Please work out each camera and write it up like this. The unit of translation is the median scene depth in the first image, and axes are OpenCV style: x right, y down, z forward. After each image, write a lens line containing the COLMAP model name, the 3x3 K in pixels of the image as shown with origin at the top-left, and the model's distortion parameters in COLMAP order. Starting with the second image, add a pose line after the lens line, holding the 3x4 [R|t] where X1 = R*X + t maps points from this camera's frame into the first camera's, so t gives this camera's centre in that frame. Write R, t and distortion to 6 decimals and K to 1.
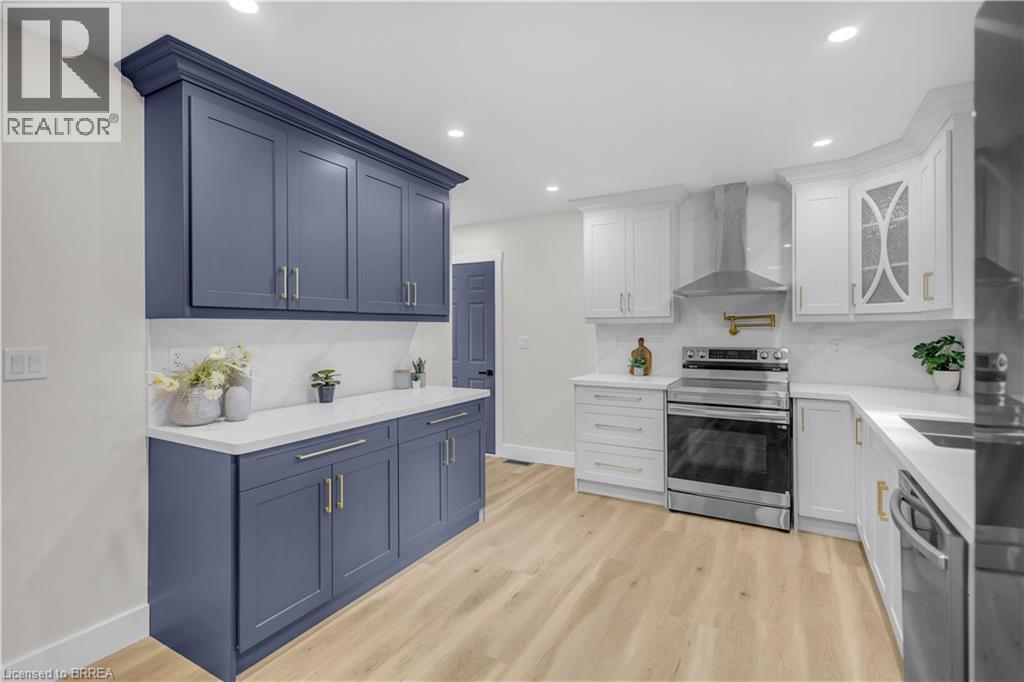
lens RADIAL K [[470.9, 0, 514.9], [0, 470.9, 331.0], [0, 0, 1]] dist [0.007213, 0.001642]
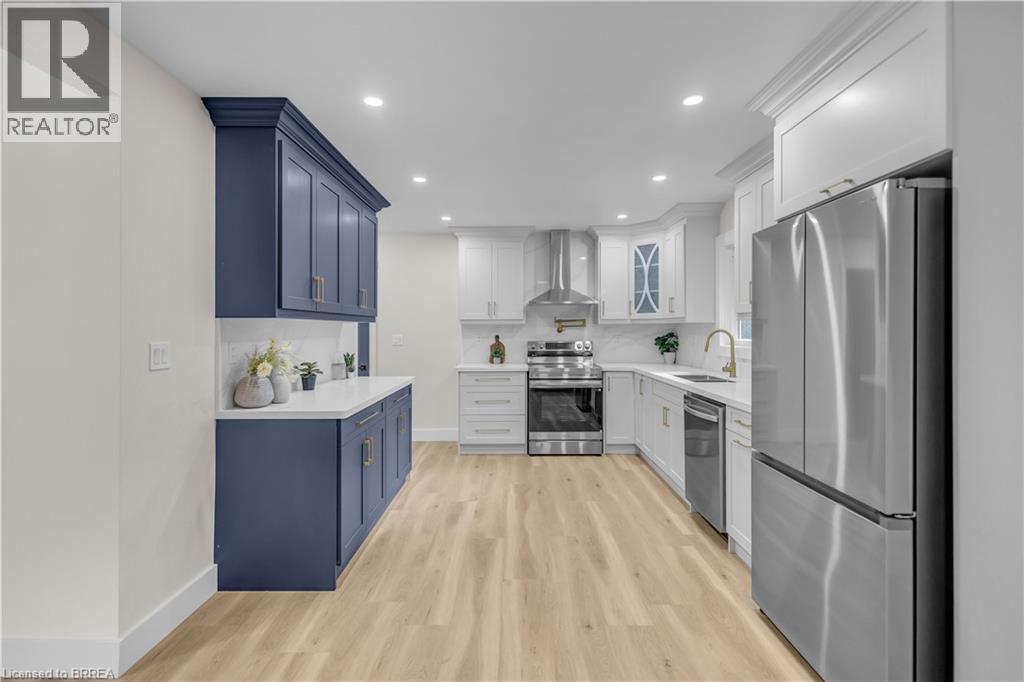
lens RADIAL K [[470.9, 0, 514.2], [0, 470.9, 336.7], [0, 0, 1]] dist [0.007213, 0.001642]
pose [[0.869259, -0.007792, 0.494296, -0.465760], [0.003515, 0.999948, 0.009582, 0.007717], [-0.494345, -0.006591, 0.869241, -0.238171]]
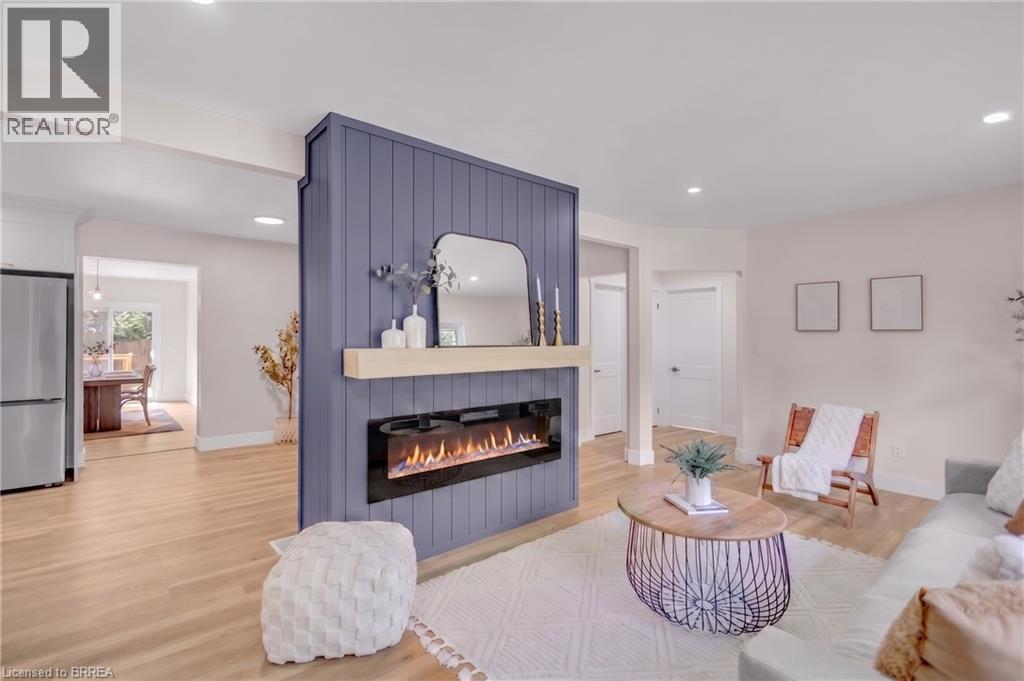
lens RADIAL K [[470.9, 0, 510.0], [0, 470.9, 335.0], [0, 0, 1]] dist [0.007213, 0.001642]
pose [[-0.939023, 0.000470, 0.343855, -1.534776], [-0.000743, 0.999994, -0.003398, 0.019473], [-0.343855, -0.003447, -0.939017, 0.819220]]
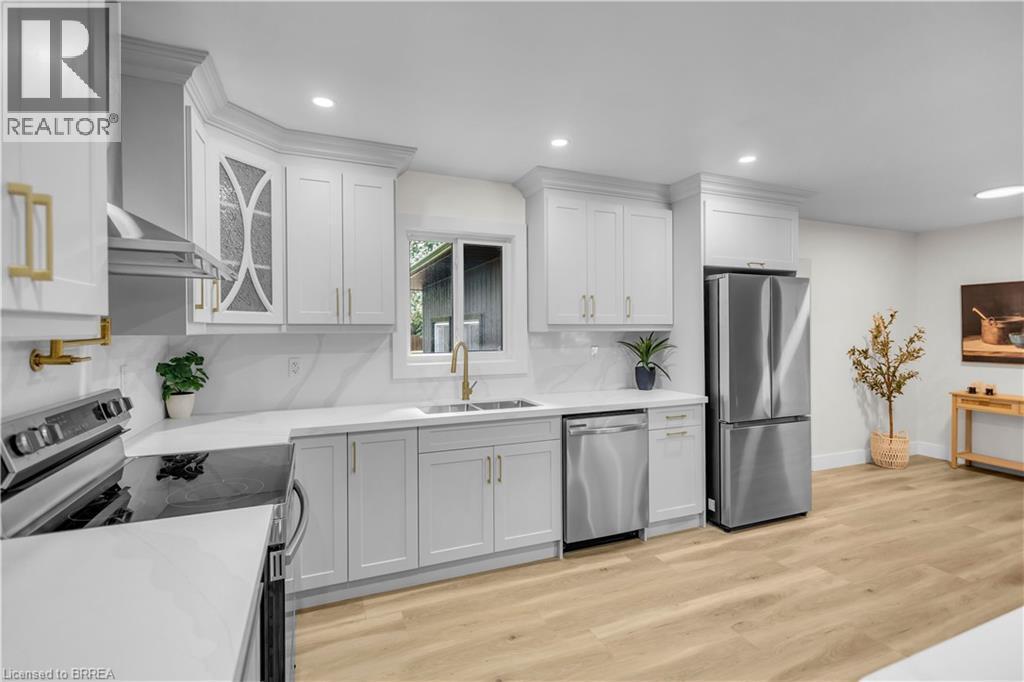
lens RADIAL K [[470.9, 0, 512.8], [0, 470.9, 335.6], [0, 0, 1]] dist [0.007213, 0.001642]
pose [[-0.787860, 0.003011, 0.615847, -0.055390], [0.012400, 0.999863, 0.010974, -0.021349], [-0.615730, 0.016282, -0.787789, 1.320350]]
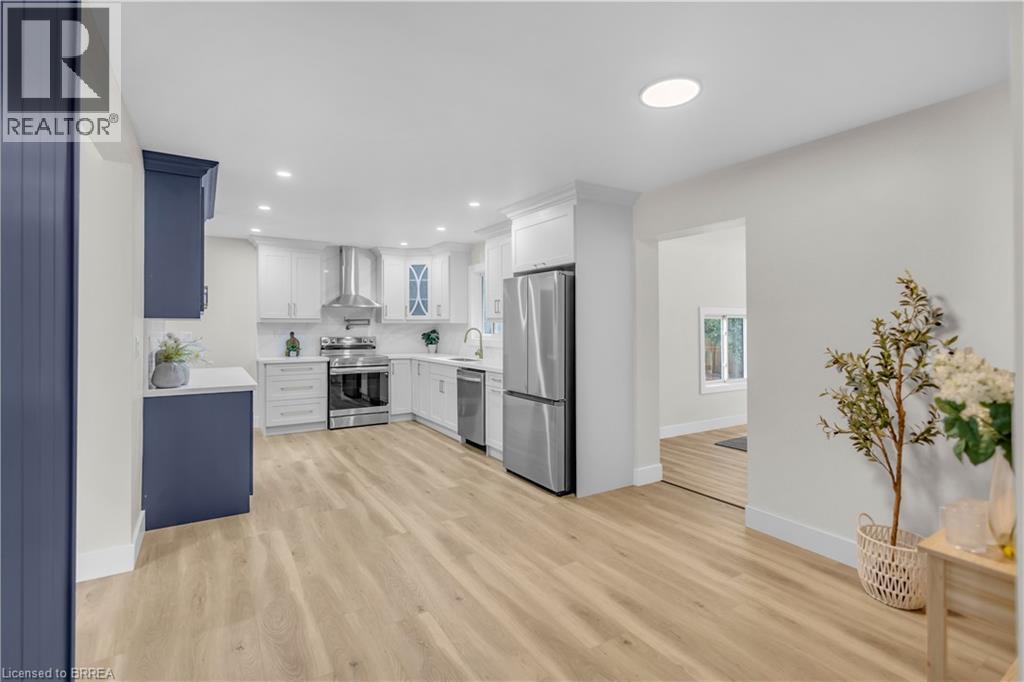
lens RADIAL K [[470.9, 0, 519.7], [0, 470.9, 340.4], [0, 0, 1]] dist [0.007213, 0.001642]
pose [[0.454140, -0.023223, 0.890628, -1.020163], [0.002058, 0.999685, 0.025017, 0.006183], [-0.890928, -0.009528, 0.454044, -0.472067]]
